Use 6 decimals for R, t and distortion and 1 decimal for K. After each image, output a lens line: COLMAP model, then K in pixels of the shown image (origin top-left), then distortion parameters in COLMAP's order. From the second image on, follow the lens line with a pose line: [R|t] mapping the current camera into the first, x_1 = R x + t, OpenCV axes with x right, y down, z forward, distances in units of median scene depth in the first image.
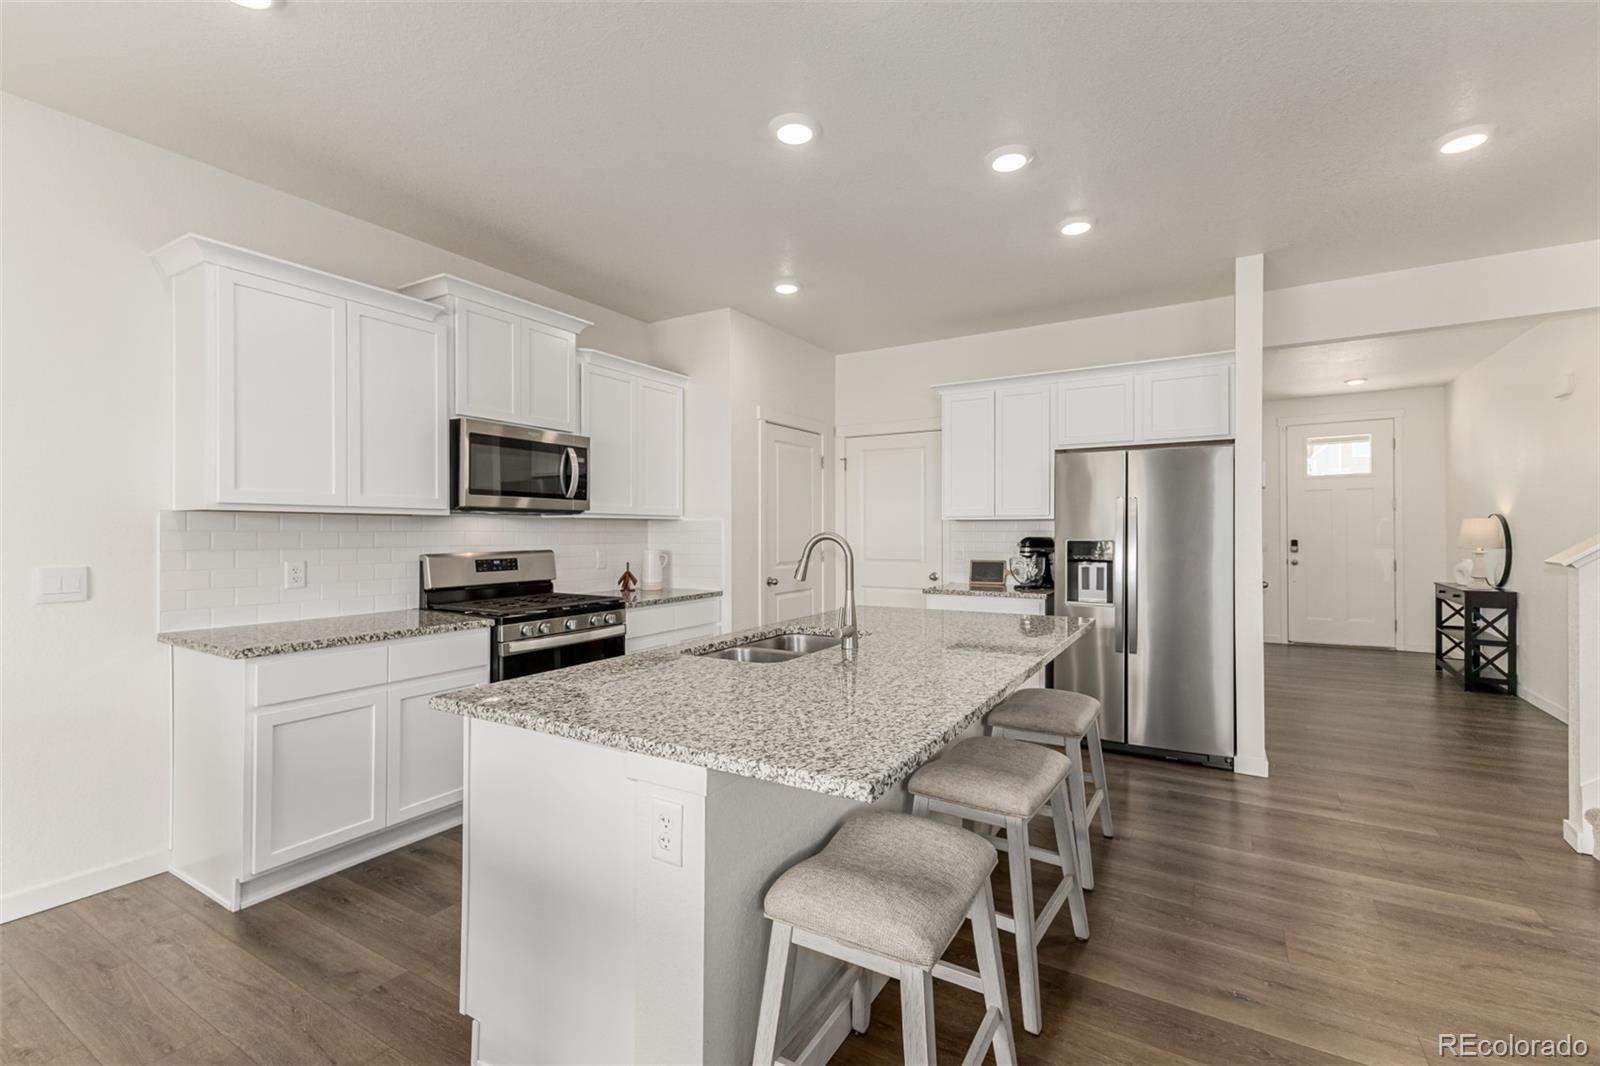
lens RADIAL K [[687.7, 0, 805.4], [0, 687.7, 534.9], [0, 0, 1]] dist [-0.002778, -0.000344]
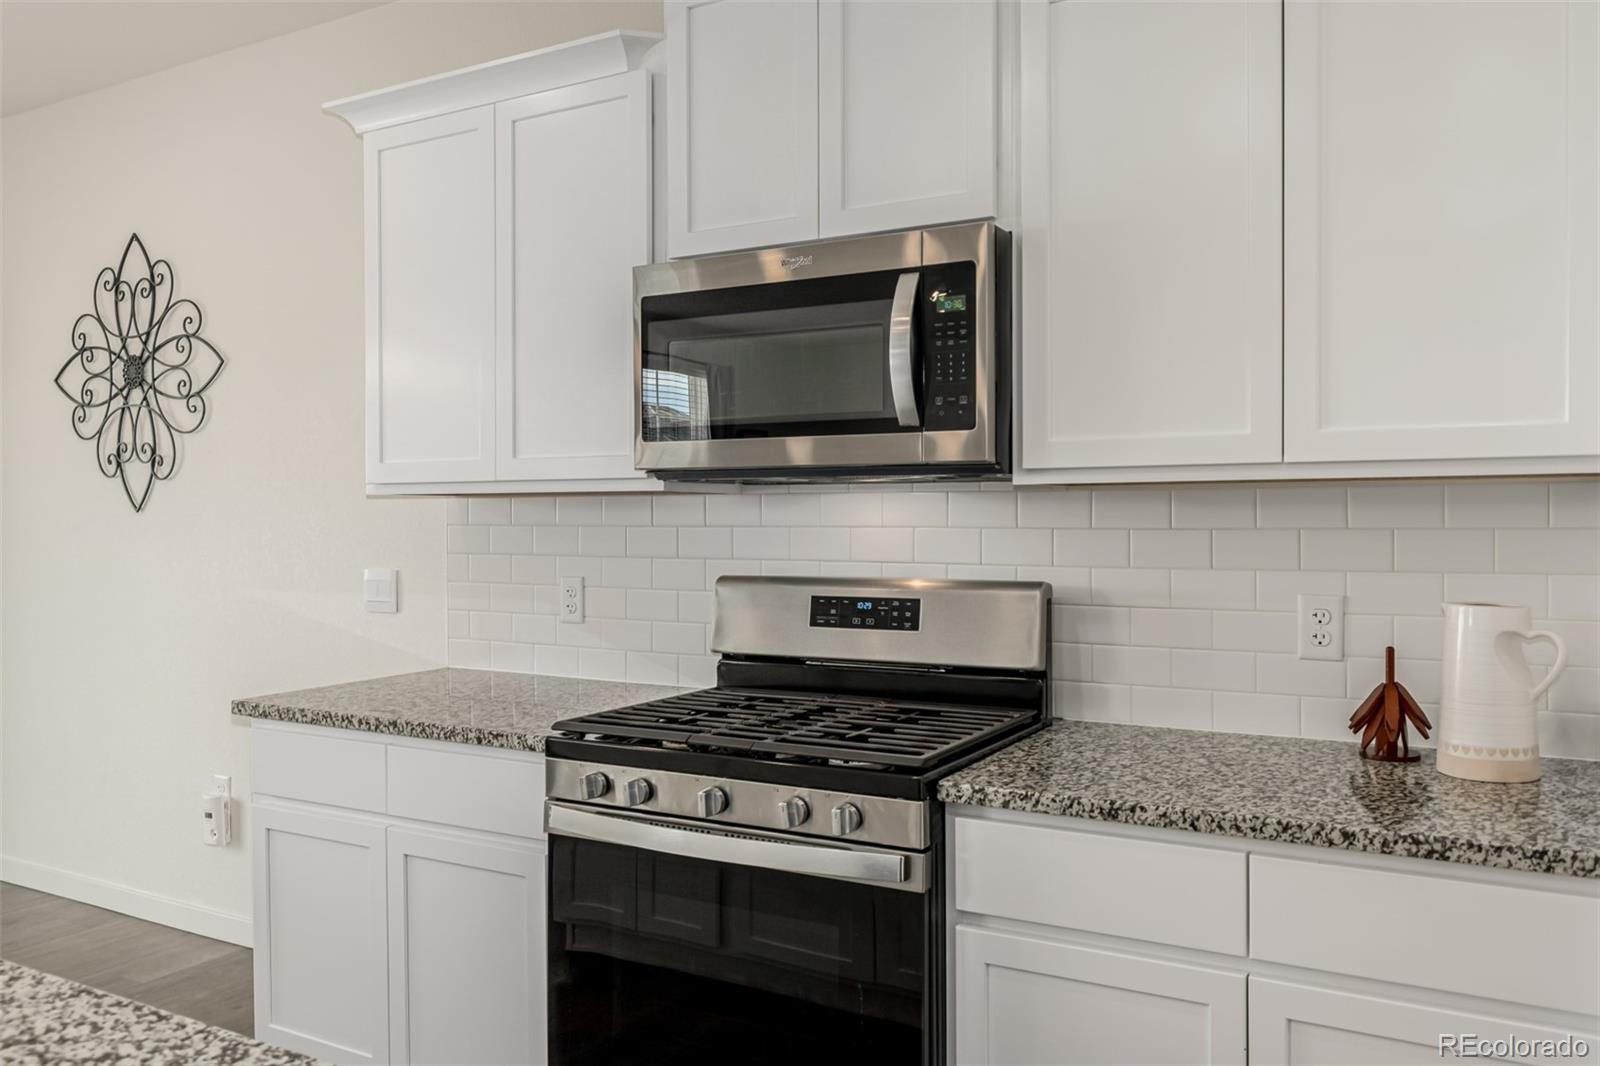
lens RADIAL K [[1214.5, 0, 800.0], [0, 1214.5, 533.0], [0, 0, 1]] dist [0.010561, -0.005248]
pose [[0.012286, 0.010793, -0.999866, 0.229248], [-0.003347, 0.999937, 0.010752, -0.008612], [0.999919, 0.003214, 0.012322, 0.906293]]
